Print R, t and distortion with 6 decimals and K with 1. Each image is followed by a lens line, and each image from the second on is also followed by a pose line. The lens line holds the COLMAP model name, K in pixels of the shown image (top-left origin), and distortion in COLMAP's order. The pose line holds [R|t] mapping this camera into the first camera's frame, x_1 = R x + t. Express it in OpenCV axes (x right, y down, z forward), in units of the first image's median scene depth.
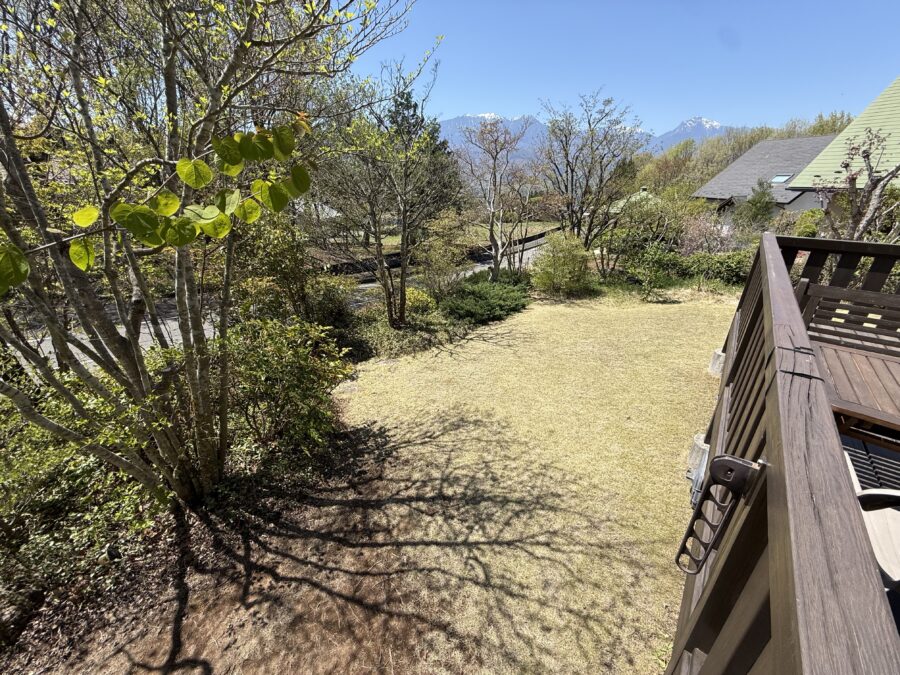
lens RADIAL K [[358.7, 0, 450.0], [0, 358.7, 337.5], [0, 0, 1]] dist [0.002917, -0.000037]
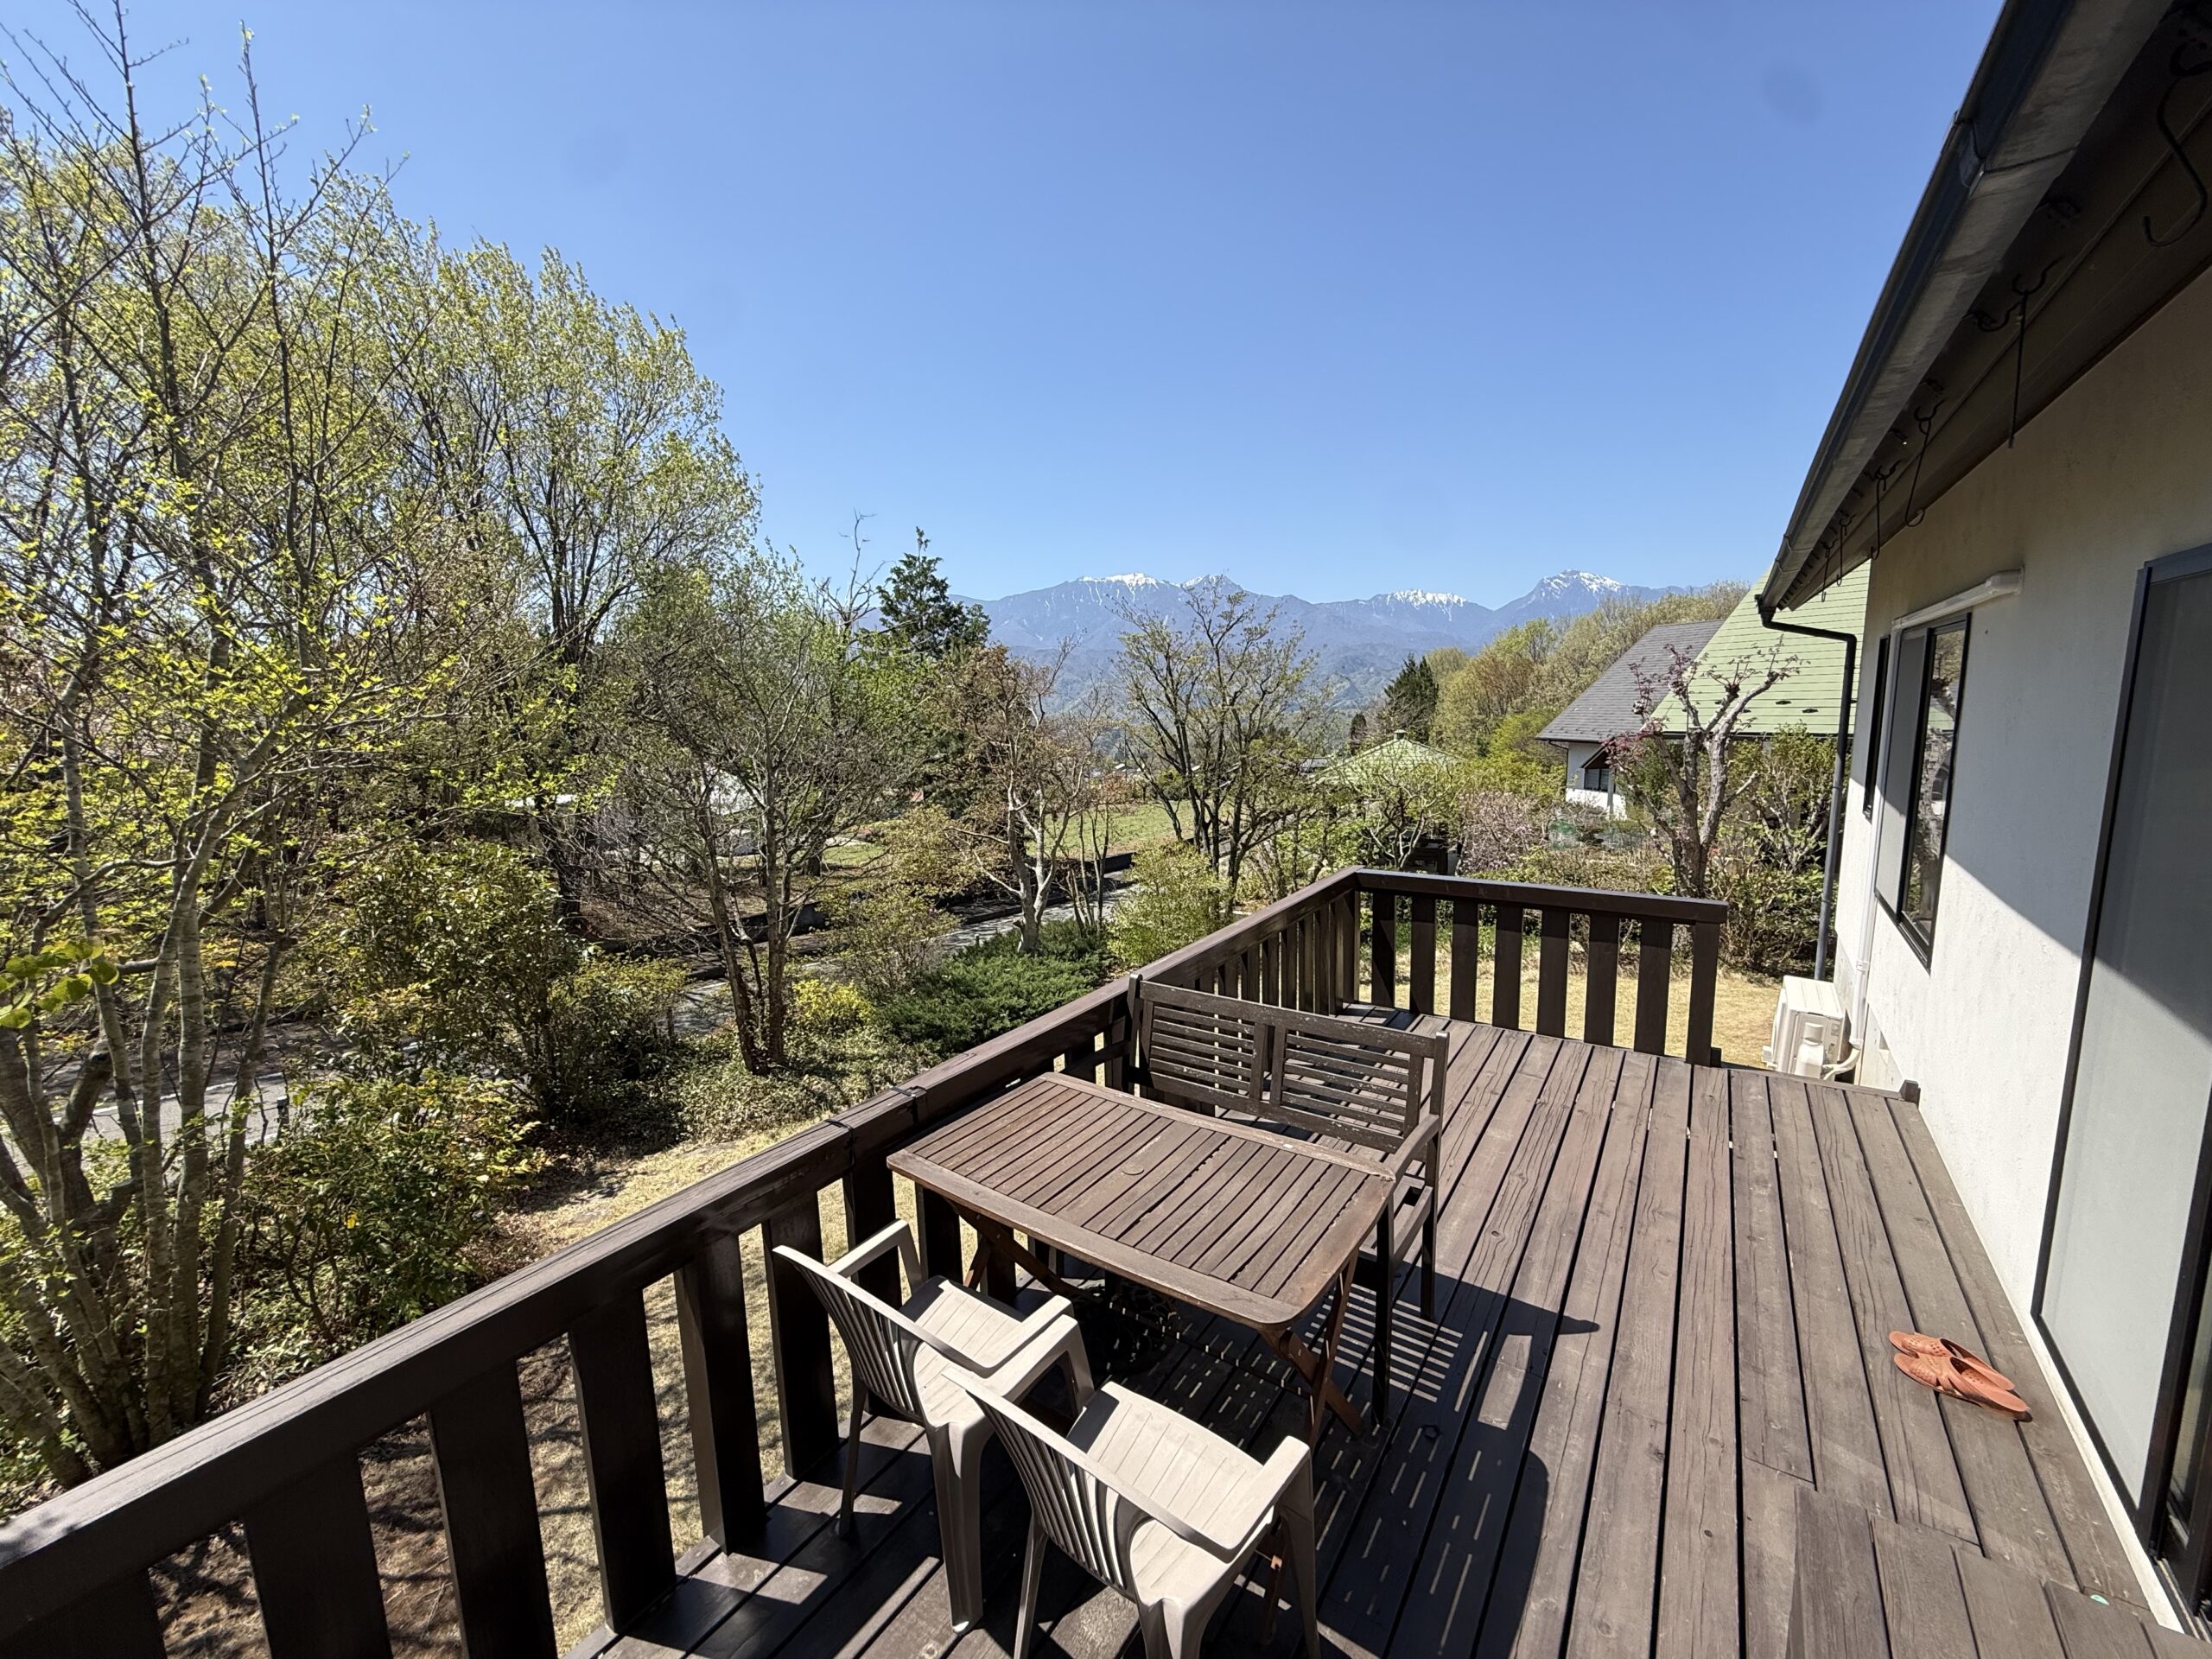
lens RADIAL K [[881.5, 0, 1106.0], [0, 881.5, 829.5], [0, 0, 1]] dist [0.002917, -0.000037]
pose [[0.997902, -0.041416, 0.049758, 0.238541], [0.053469, 0.960588, -0.272786, 0.007001], [-0.036499, 0.274874, 0.960787, -0.180585]]
